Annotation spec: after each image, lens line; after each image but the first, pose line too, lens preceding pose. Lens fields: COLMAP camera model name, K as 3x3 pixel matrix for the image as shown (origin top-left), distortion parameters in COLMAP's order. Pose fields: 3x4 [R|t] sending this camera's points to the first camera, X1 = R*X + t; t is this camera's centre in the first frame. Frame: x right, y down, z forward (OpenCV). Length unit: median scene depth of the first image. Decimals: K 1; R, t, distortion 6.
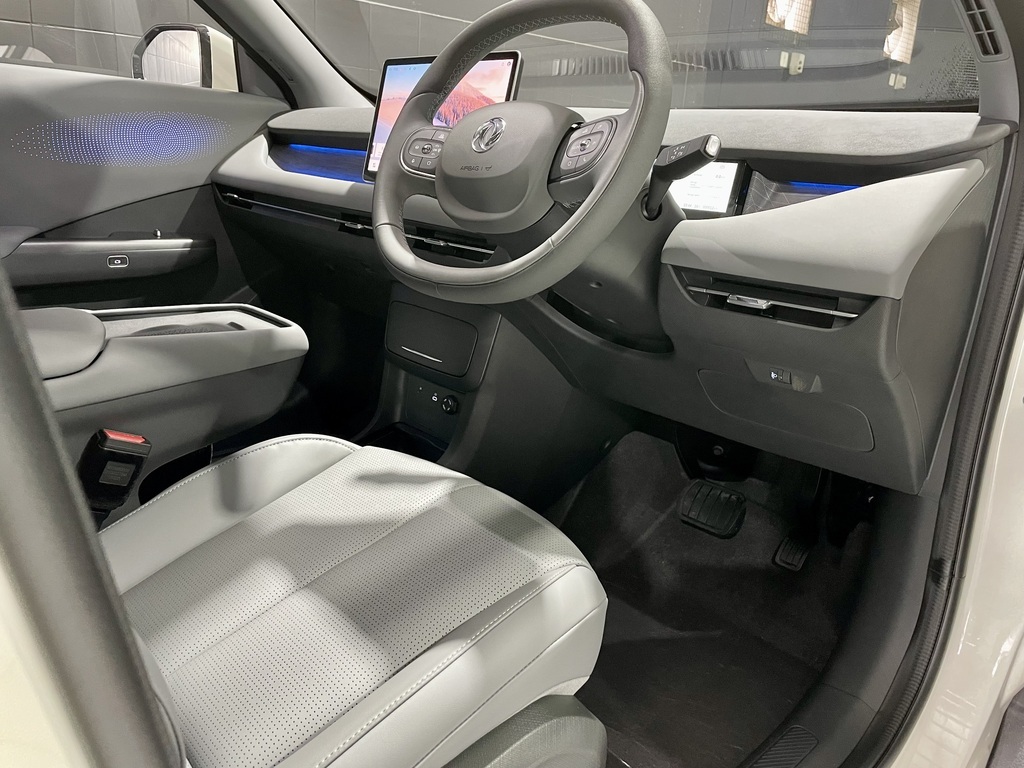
lens RADIAL K [[759.8, 0, 511.1], [0, 759.8, 380.5], [0, 0, 1]] dist [0.029529, -0.010631]
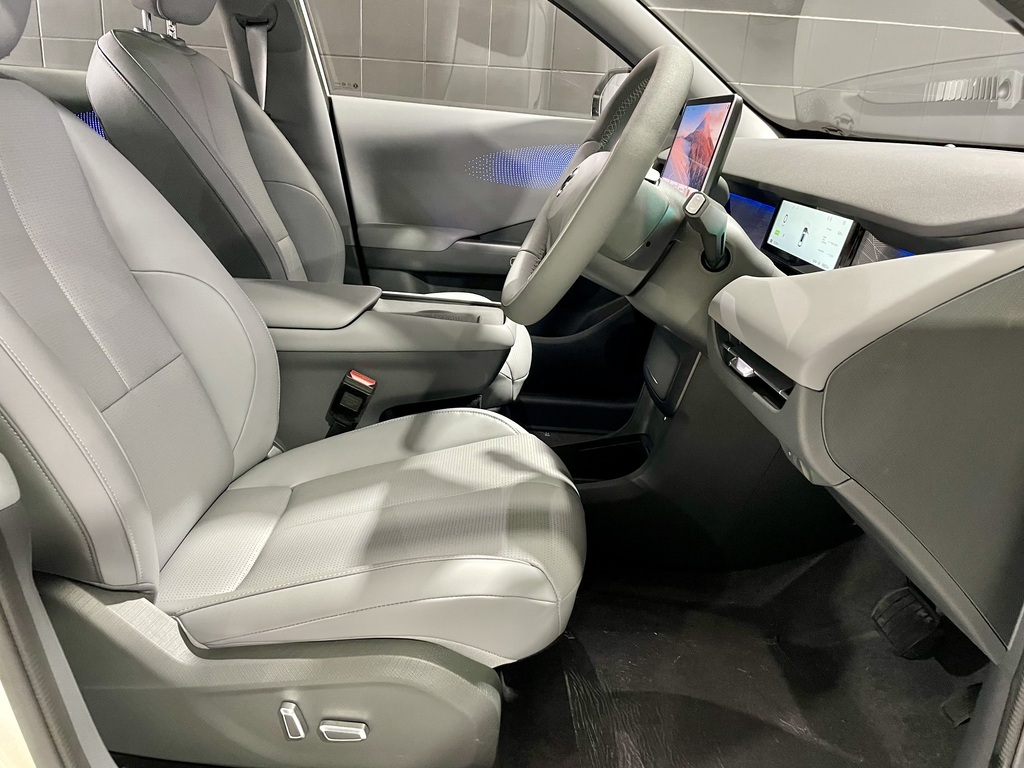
lens RADIAL K [[759.8, 0, 509.3], [0, 759.8, 388.3], [0, 0, 1]] dist [0.029529, -0.010631]
pose [[0.739456, 0.210393, -0.639484, 0.533393], [-0.215976, 0.973839, 0.070656, -0.061014], [0.637619, 0.085866, 0.765551, 0.067770]]
